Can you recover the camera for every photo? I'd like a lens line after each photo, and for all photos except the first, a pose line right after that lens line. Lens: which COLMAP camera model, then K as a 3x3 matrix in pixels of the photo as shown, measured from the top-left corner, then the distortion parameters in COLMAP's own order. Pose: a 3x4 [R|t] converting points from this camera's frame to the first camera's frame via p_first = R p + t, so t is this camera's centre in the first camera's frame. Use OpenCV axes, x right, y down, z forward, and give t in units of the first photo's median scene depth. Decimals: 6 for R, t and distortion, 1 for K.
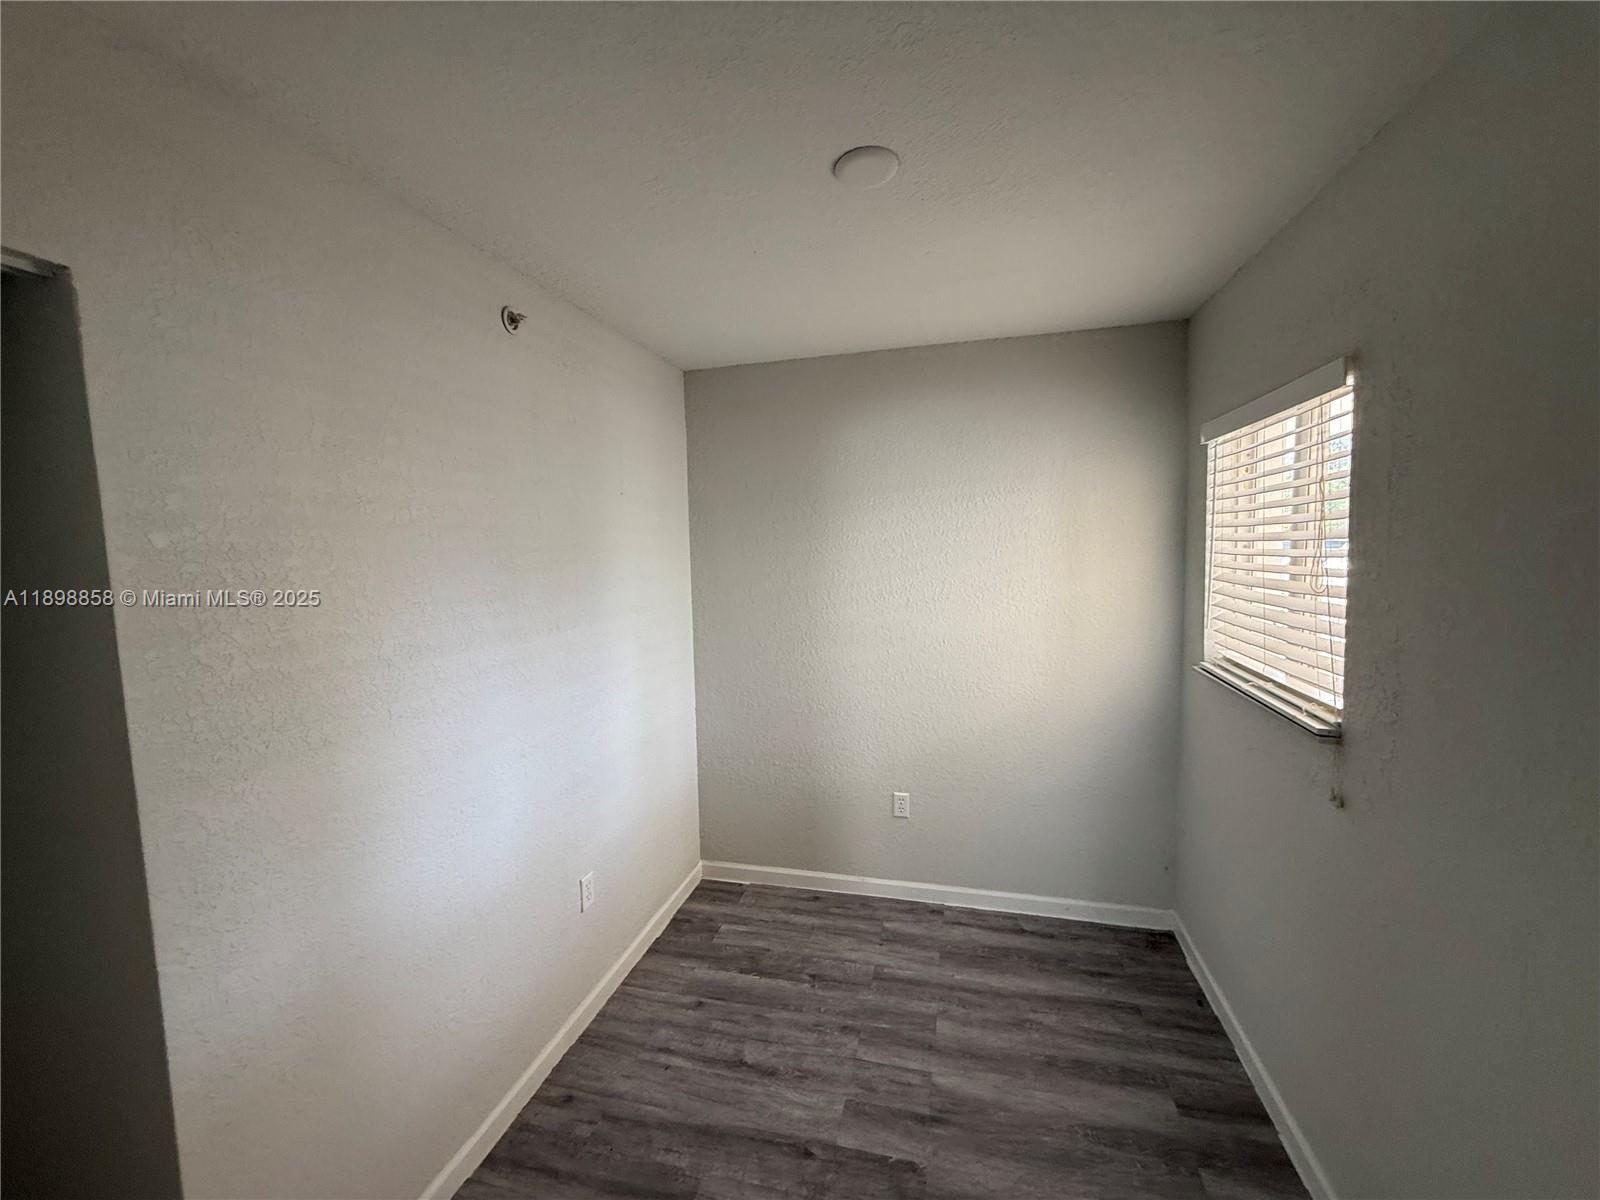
lens RADIAL K [[639.6, 0, 800.0], [0, 639.6, 600.0], [0, 0, 1]] dist [0.002490, 0.000081]
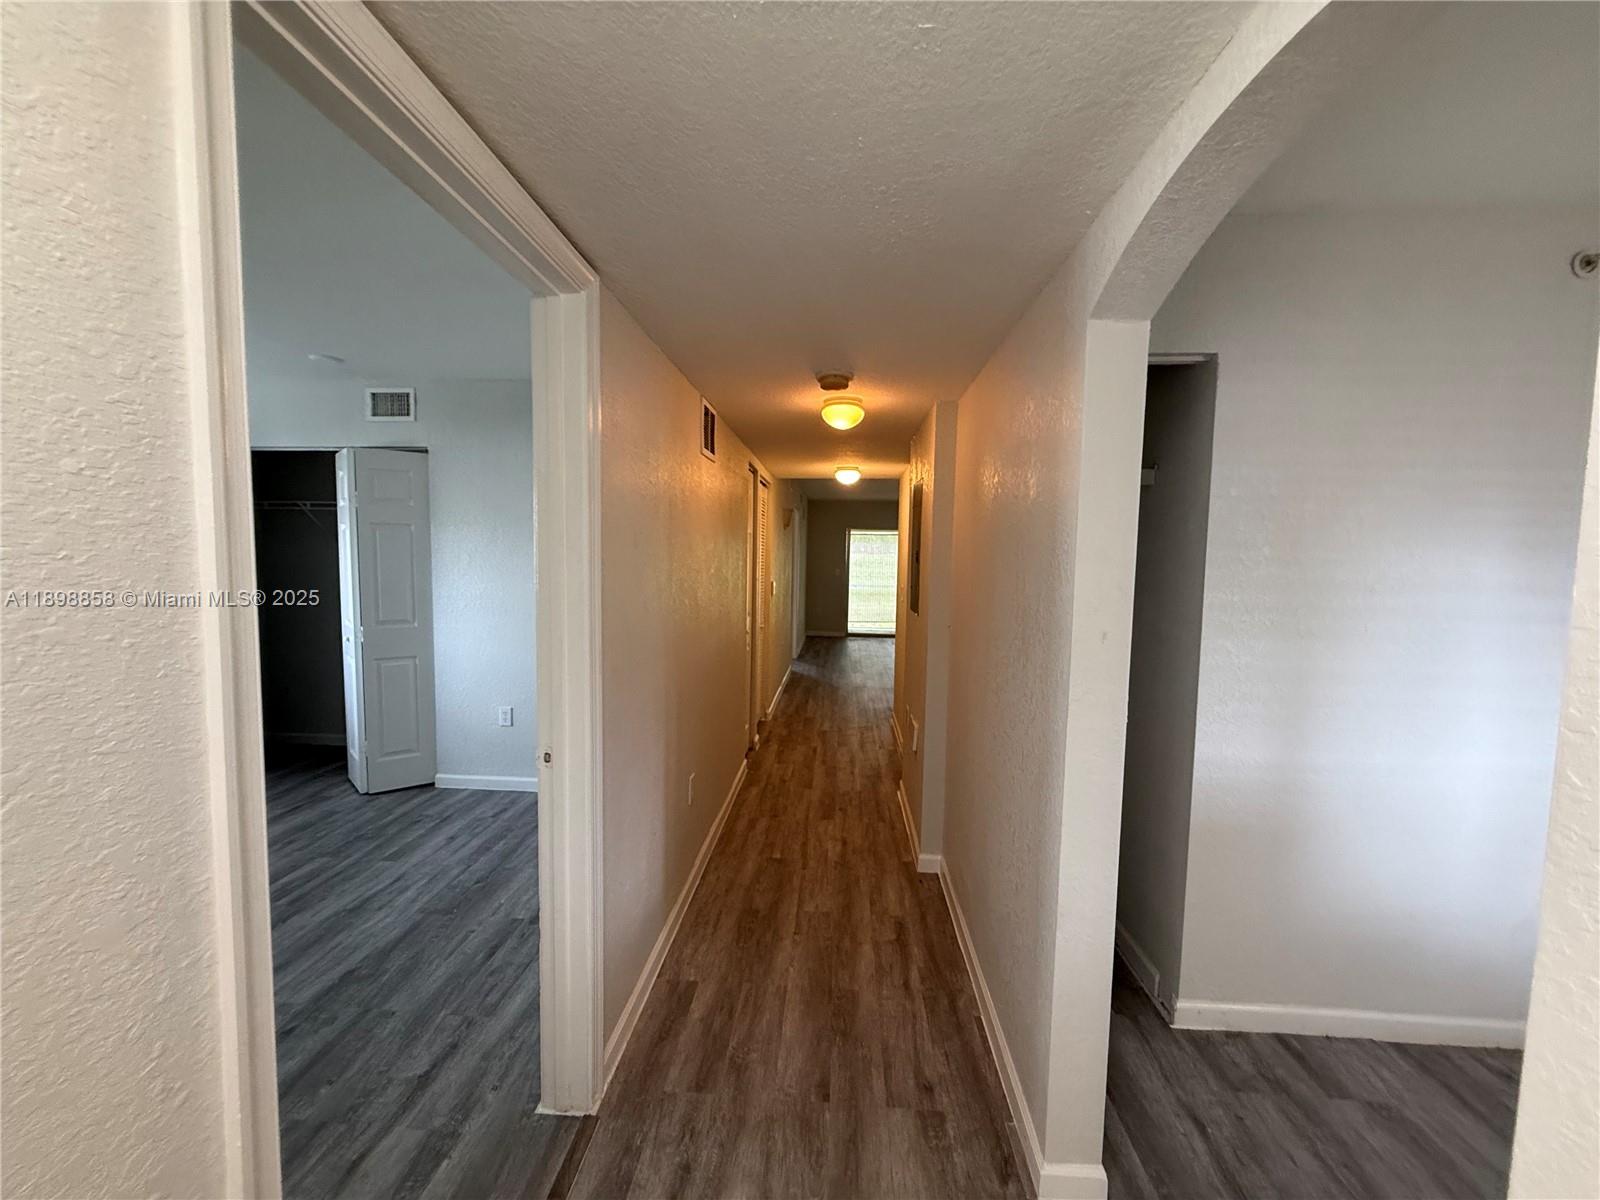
lens RADIAL K [[639.6, 0, 800.0], [0, 639.6, 600.0], [0, 0, 1]] dist [0.002490, 0.000081]
pose [[0.182382, 0.099118, -0.978219, 0.527305], [-0.105719, 0.991115, 0.080714, 0.177687], [0.977528, 0.088696, 0.191240, -0.473055]]
